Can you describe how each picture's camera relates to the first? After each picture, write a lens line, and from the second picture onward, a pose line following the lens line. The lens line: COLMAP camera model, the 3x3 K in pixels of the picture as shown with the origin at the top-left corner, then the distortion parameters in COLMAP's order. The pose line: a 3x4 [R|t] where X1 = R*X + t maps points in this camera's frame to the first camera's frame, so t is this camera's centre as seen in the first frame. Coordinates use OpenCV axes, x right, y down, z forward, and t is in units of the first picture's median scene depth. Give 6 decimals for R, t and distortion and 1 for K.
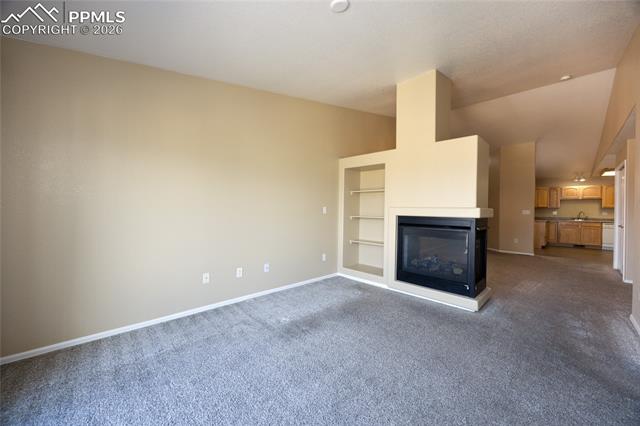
lens RADIAL K [[244.4, 0, 319.8], [0, 244.4, 211.4], [0, 0, 1]] dist [-0.000798, -0.000094]
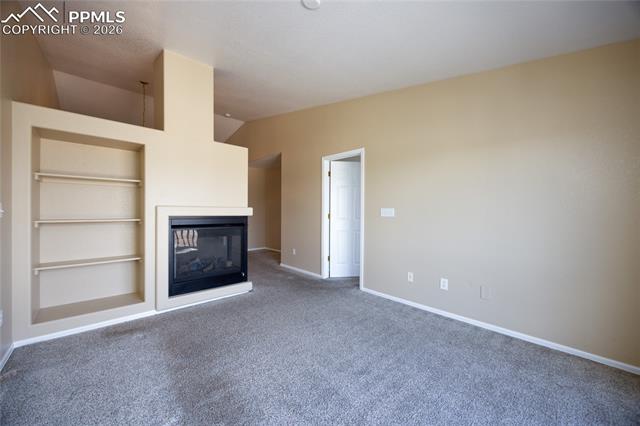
lens RADIAL K [[244.4, 0, 319.8], [0, 244.4, 211.4], [0, 0, 1]] dist [-0.000798, -0.000094]
pose [[0.023709, -0.016169, 0.999588, -0.512368], [-0.000001, 0.999869, 0.016173, -0.012711], [-0.999719, -0.000384, 0.023706, 0.535003]]
